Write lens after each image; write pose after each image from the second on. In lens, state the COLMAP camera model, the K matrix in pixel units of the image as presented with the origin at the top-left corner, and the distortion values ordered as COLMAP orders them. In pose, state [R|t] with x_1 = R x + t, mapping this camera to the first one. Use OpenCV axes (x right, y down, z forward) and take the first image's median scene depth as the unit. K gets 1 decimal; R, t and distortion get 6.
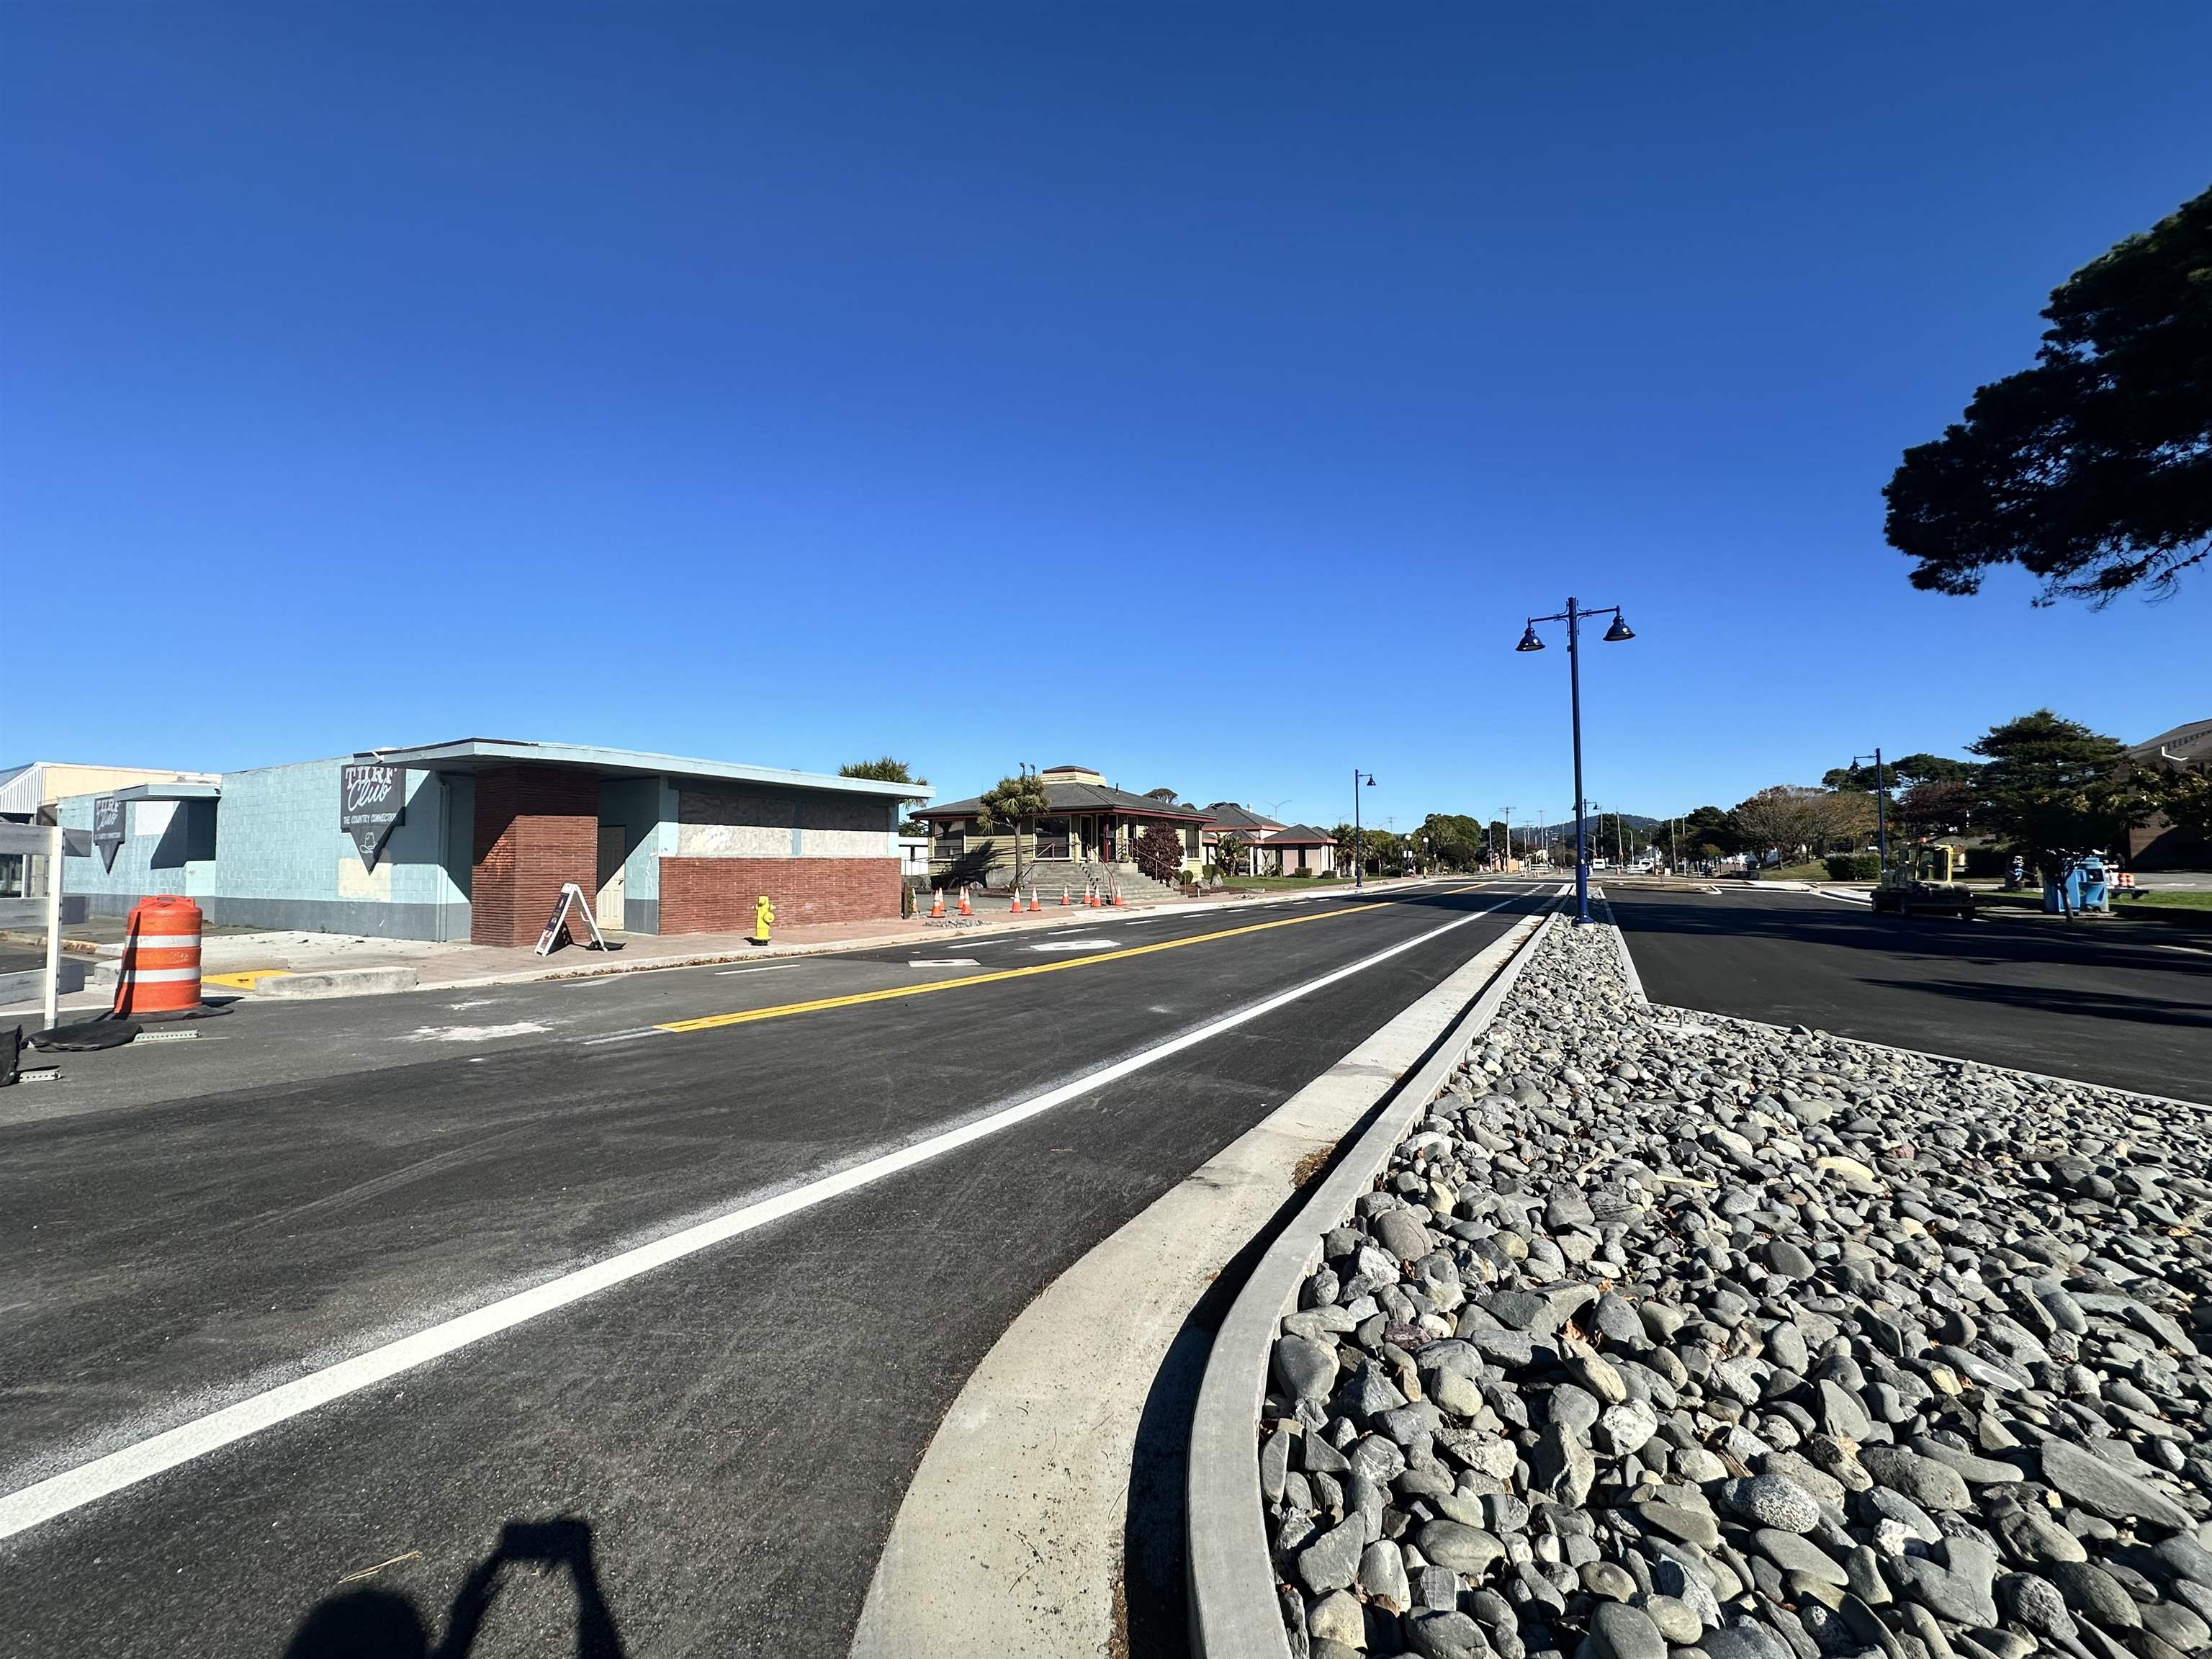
lens RADIAL K [[887.3, 0, 1117.7], [0, 887.3, 835.5], [0, 0, 1]] dist [0.003835, 0.000318]
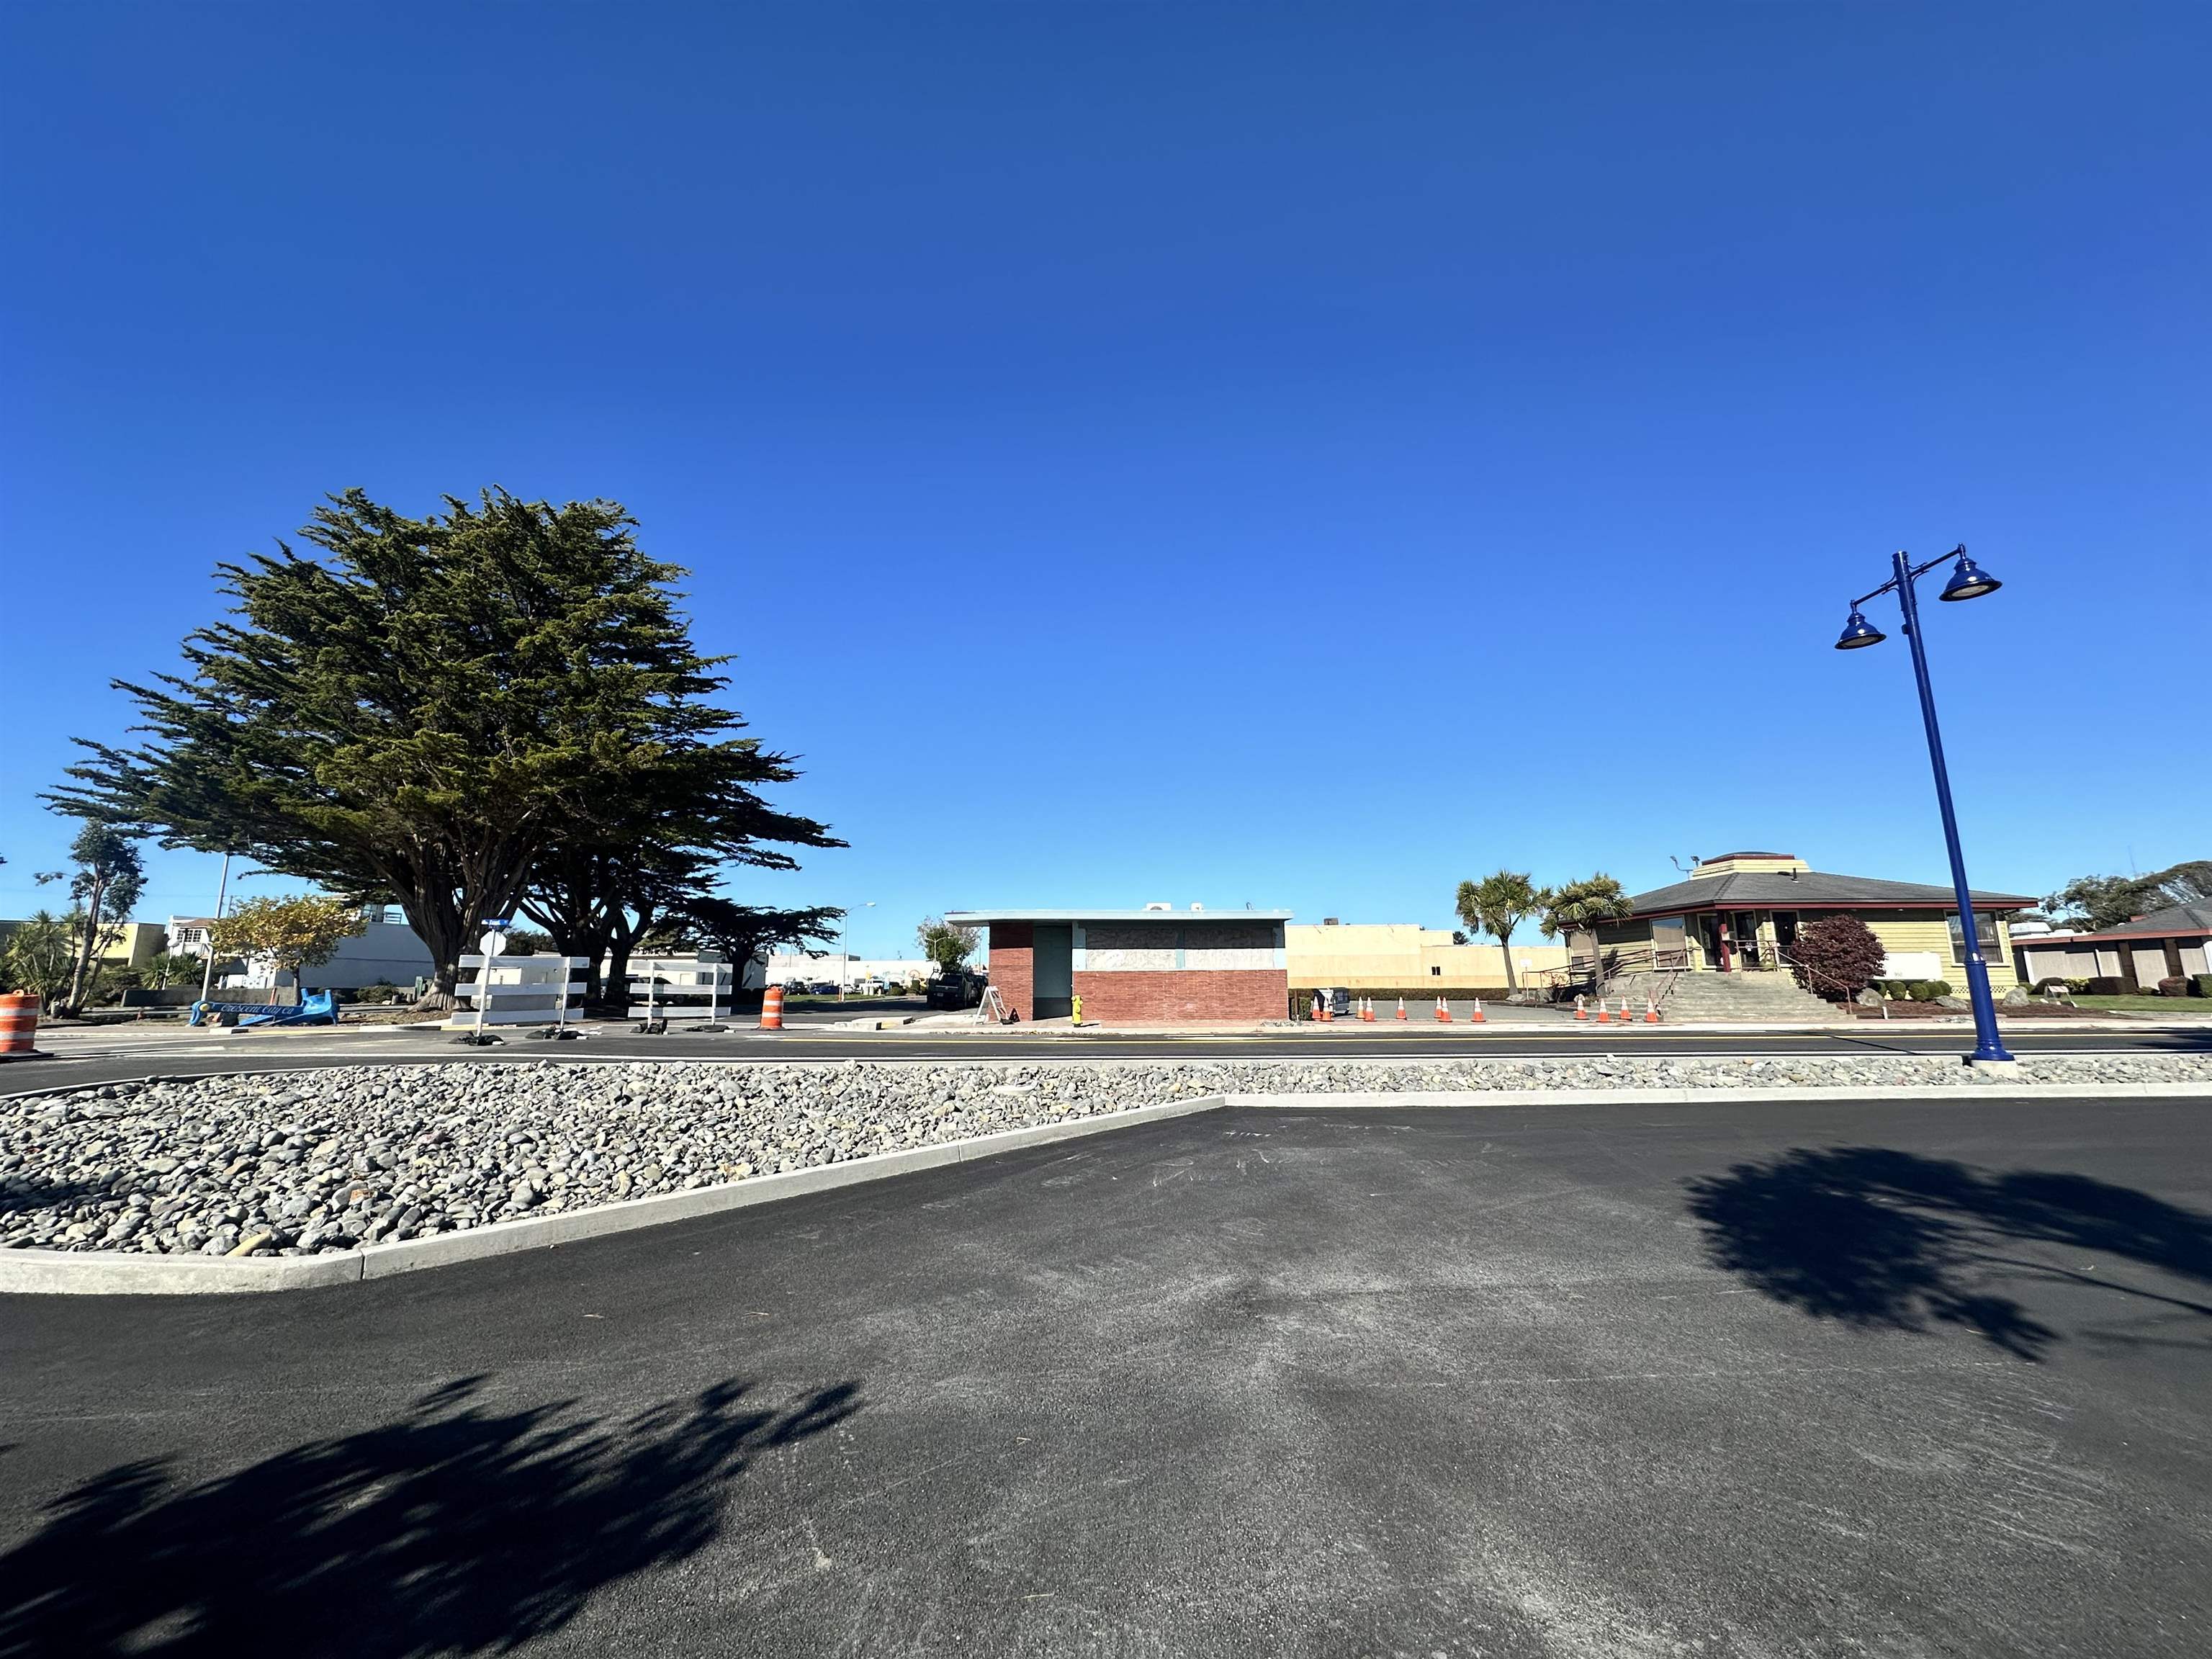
lens RADIAL K [[887.3, 0, 1100.9], [0, 887.3, 825.4], [0, 0, 1]] dist [0.003835, 0.000318]
pose [[0.498230, -0.151256, -0.853750, 0.777584], [0.031884, 0.987196, -0.156291, 0.013417], [0.866459, 0.050648, 0.496673, 0.185735]]
